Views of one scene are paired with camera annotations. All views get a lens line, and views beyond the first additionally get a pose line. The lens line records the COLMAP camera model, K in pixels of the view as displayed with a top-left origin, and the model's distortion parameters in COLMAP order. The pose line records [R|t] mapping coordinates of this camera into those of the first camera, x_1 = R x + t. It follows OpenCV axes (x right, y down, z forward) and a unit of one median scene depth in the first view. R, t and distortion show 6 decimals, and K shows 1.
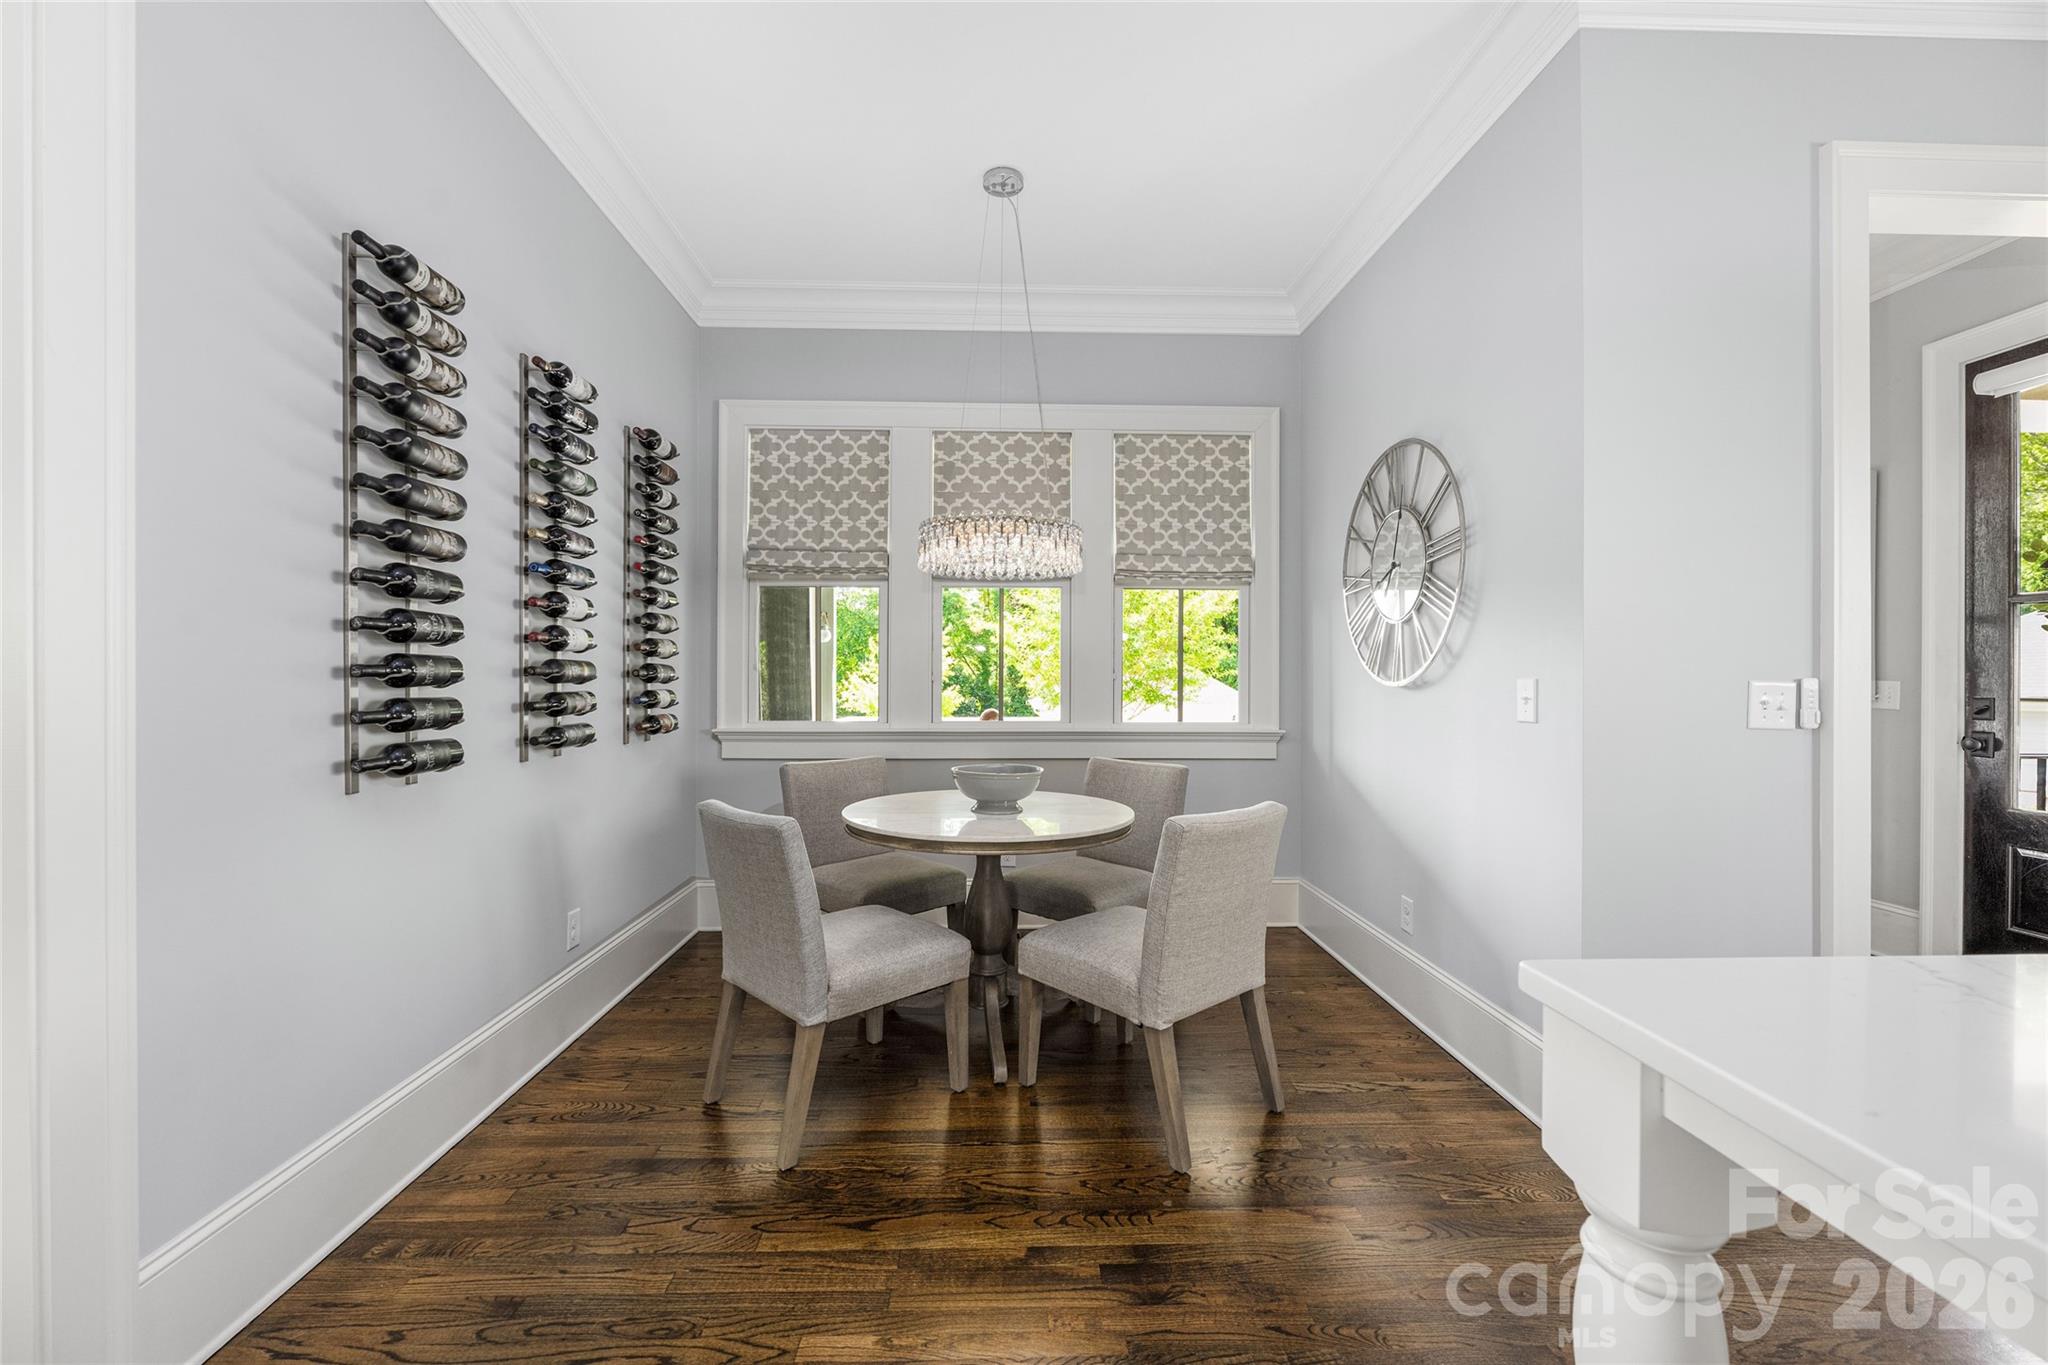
lens RADIAL K [[819.4, 0, 1016.9], [0, 819.4, 679.4], [0, 0, 1]] dist [-0.001356, -0.001105]
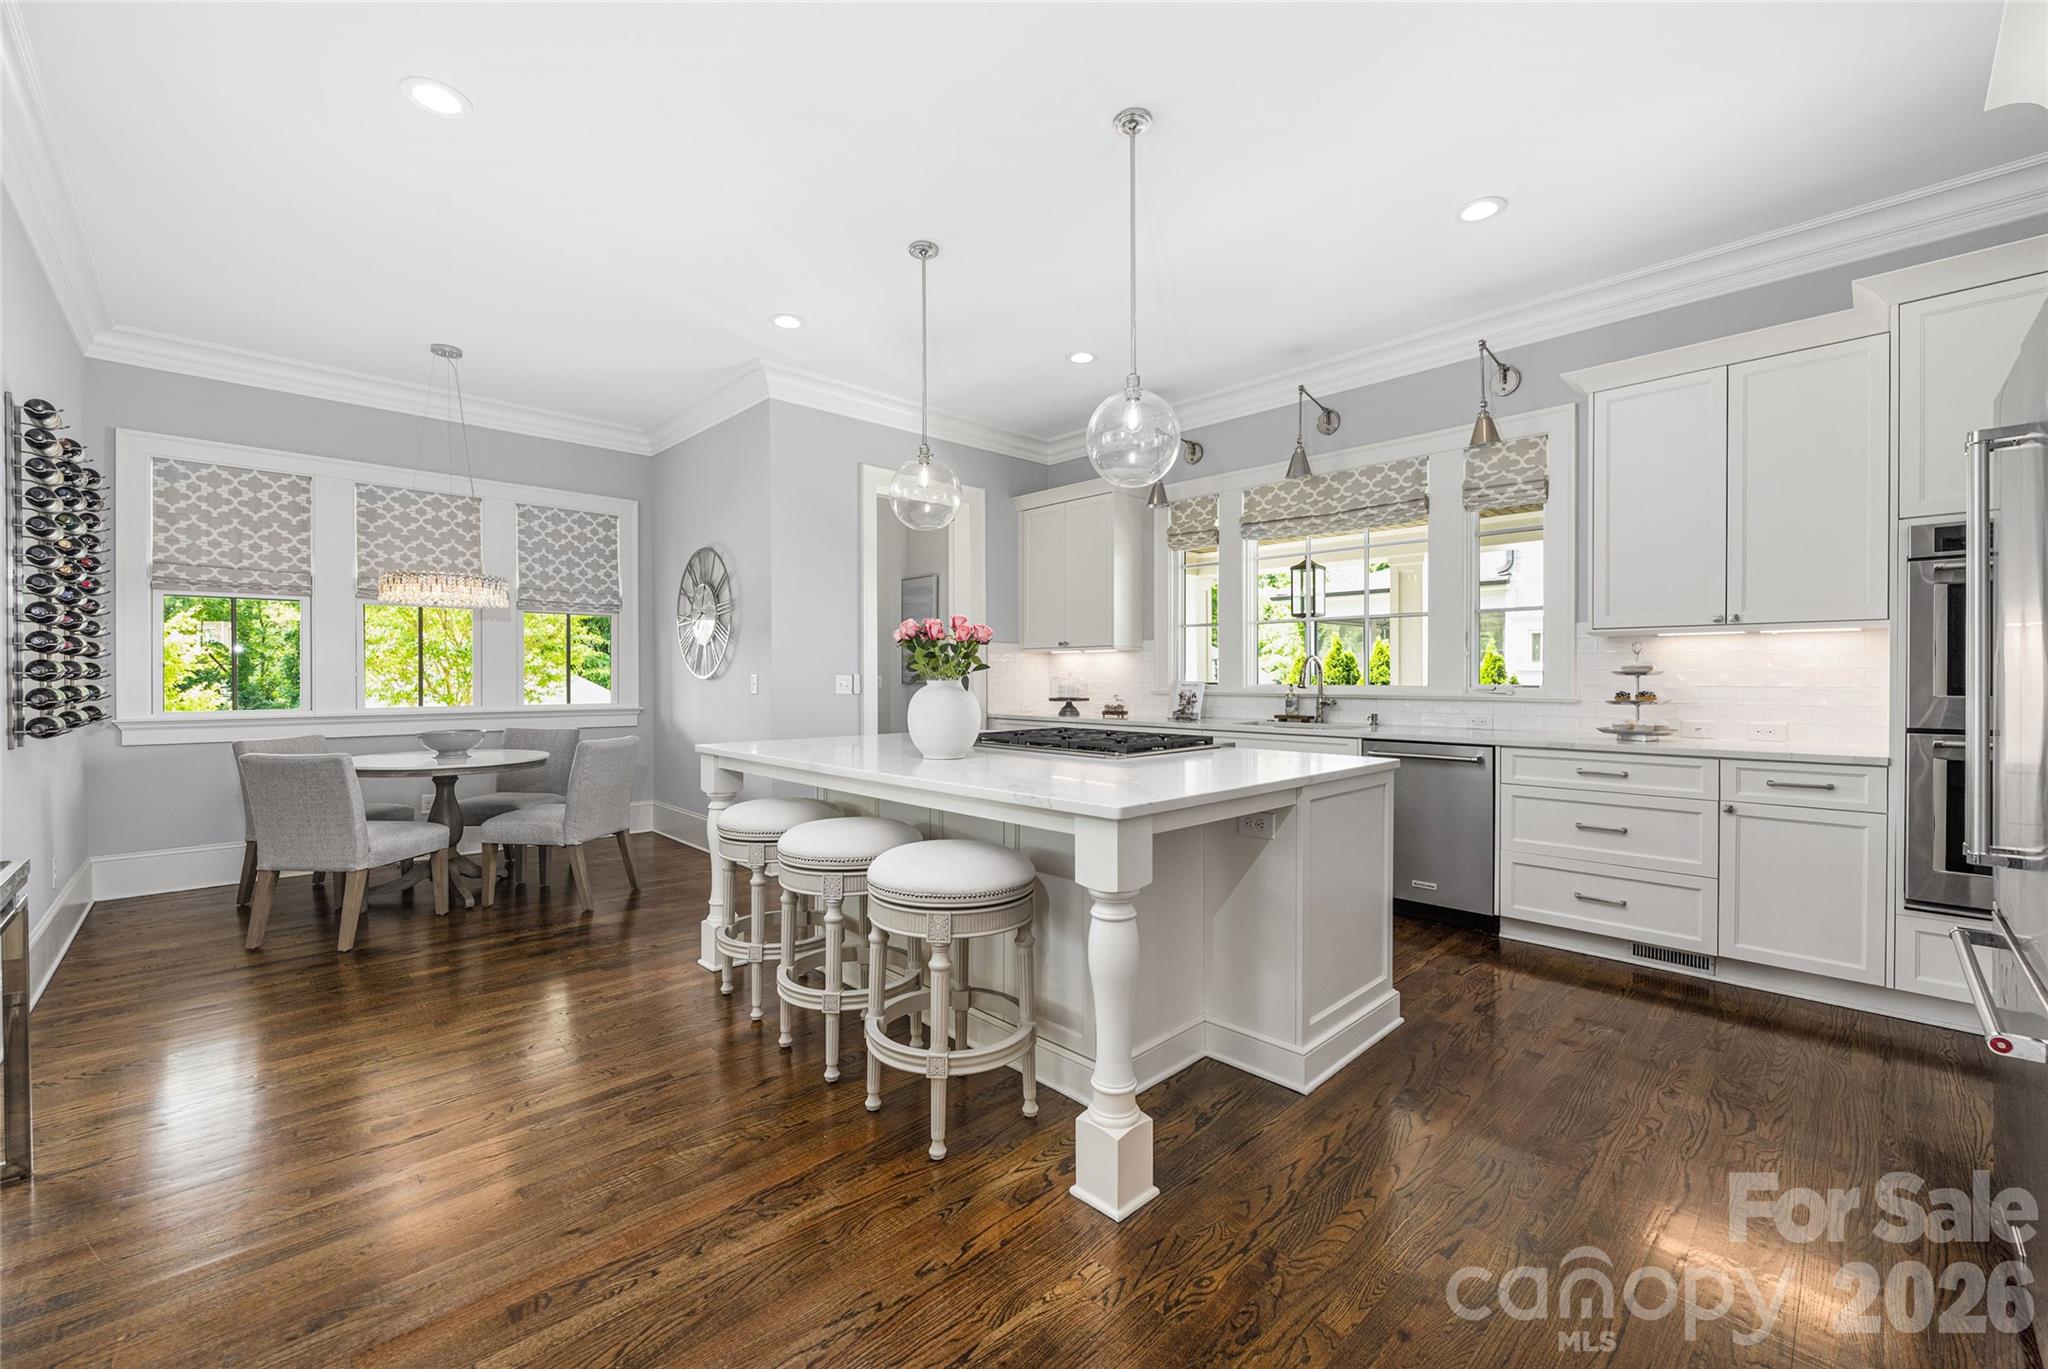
lens RADIAL K [[819.4, 0, 1020.0], [0, 819.4, 683.1], [0, 0, 1]] dist [-0.001356, -0.001105]
pose [[0.738555, -0.008466, 0.674141, -0.201074], [0.001922, 0.999944, 0.010452, 0.000690], [-0.674191, -0.006423, 0.738529, -0.660775]]
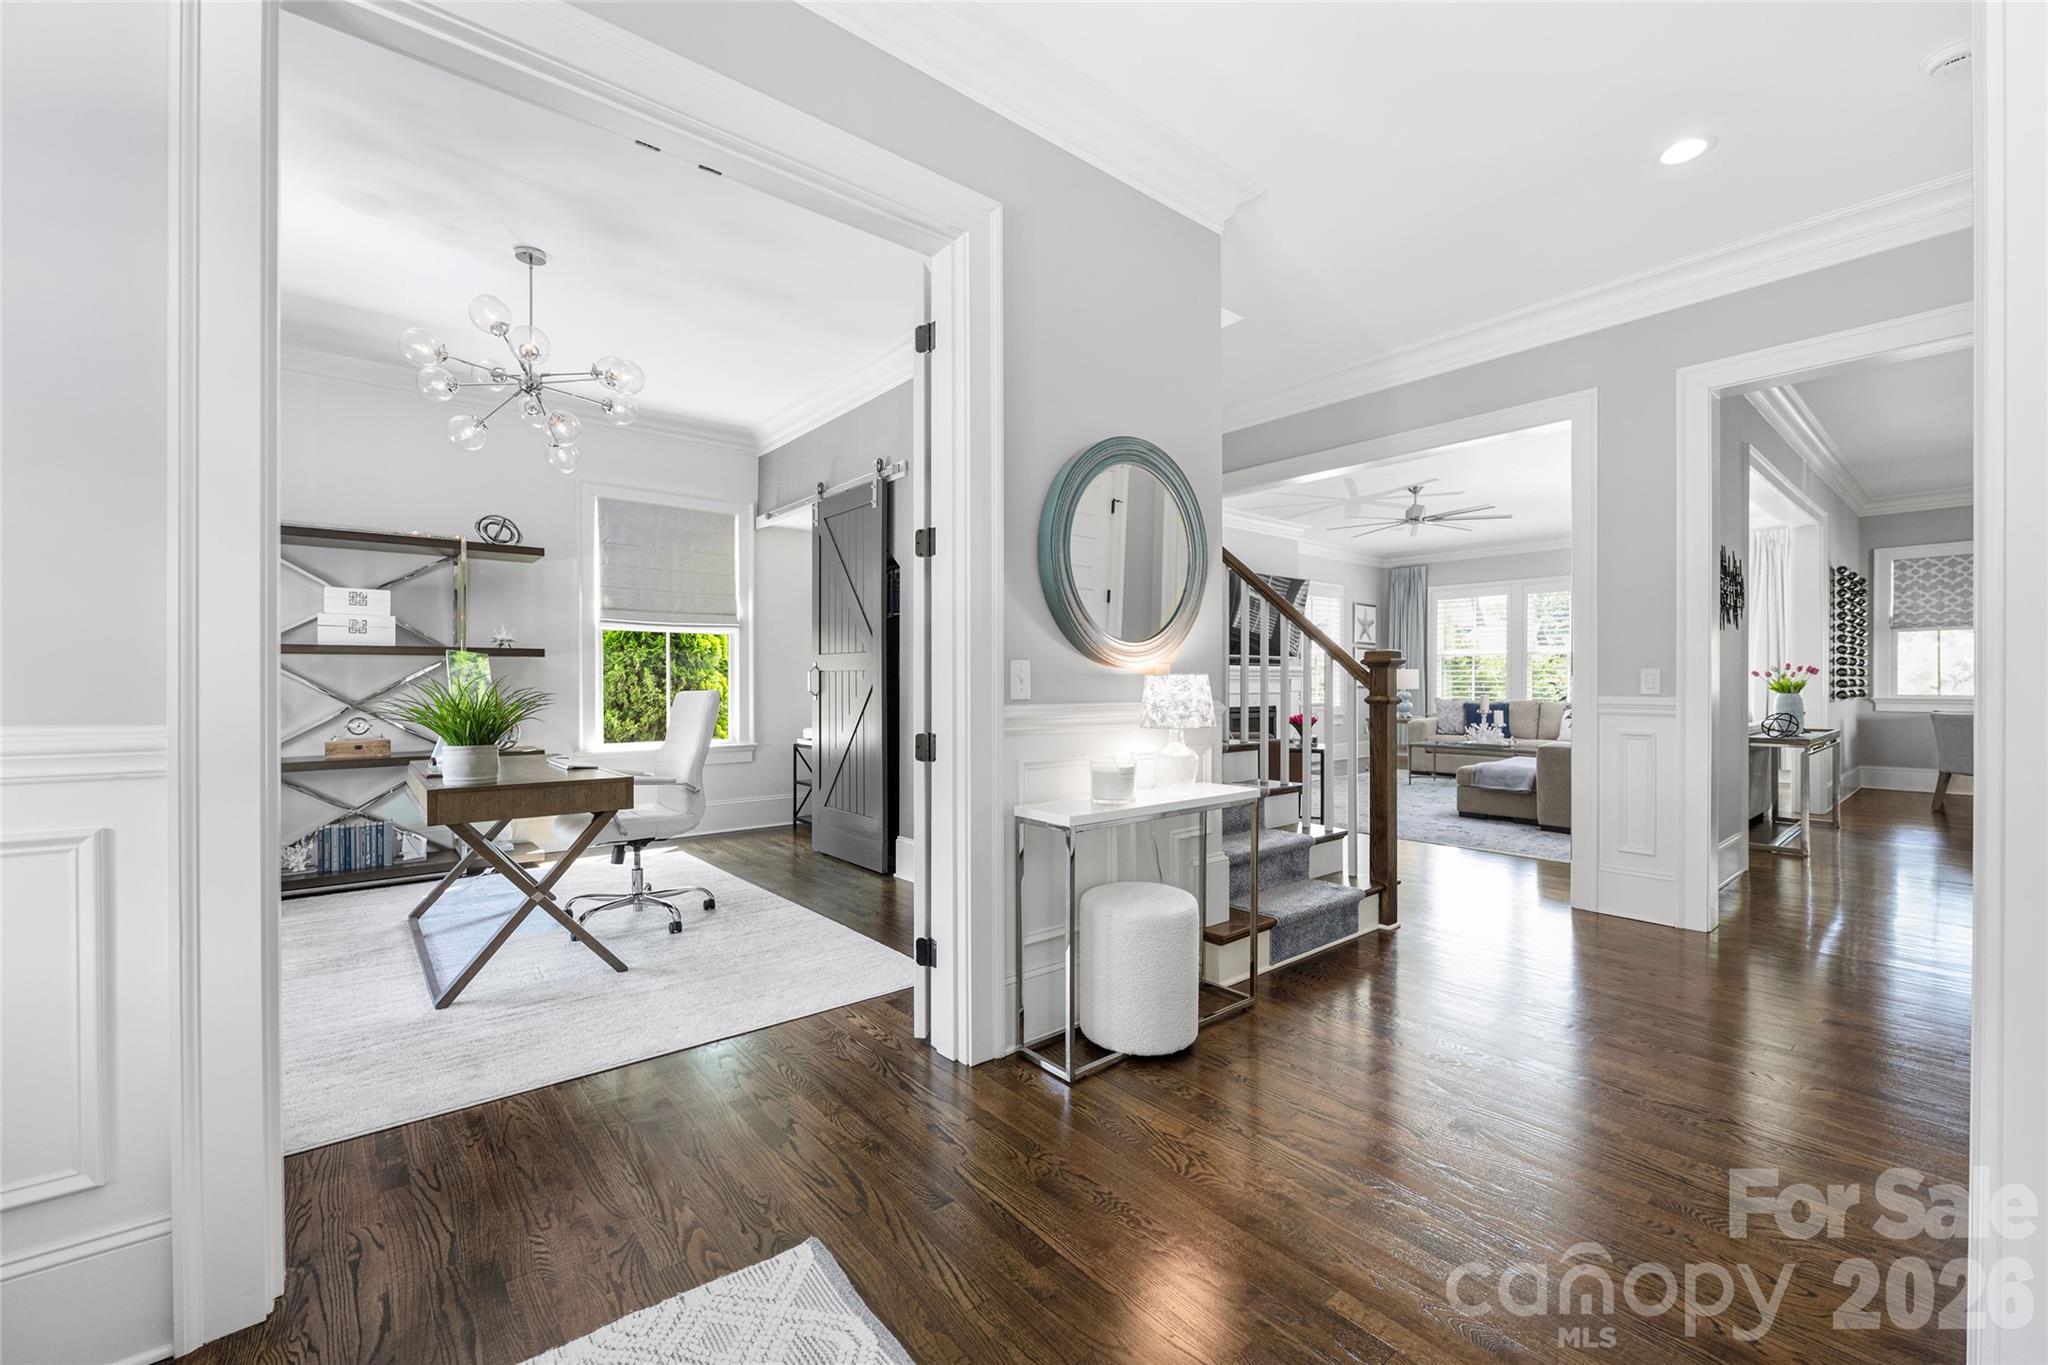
lens RADIAL K [[819.4, 0, 1016.4], [0, 819.4, 684.1], [0, 0, 1]] dist [-0.001356, -0.001105]
pose [[0.609860, -0.003400, -0.792502, -0.027409], [0.003192, 0.999993, -0.001834, 0.019725], [0.792503, -0.001411, 0.609867, -2.151850]]
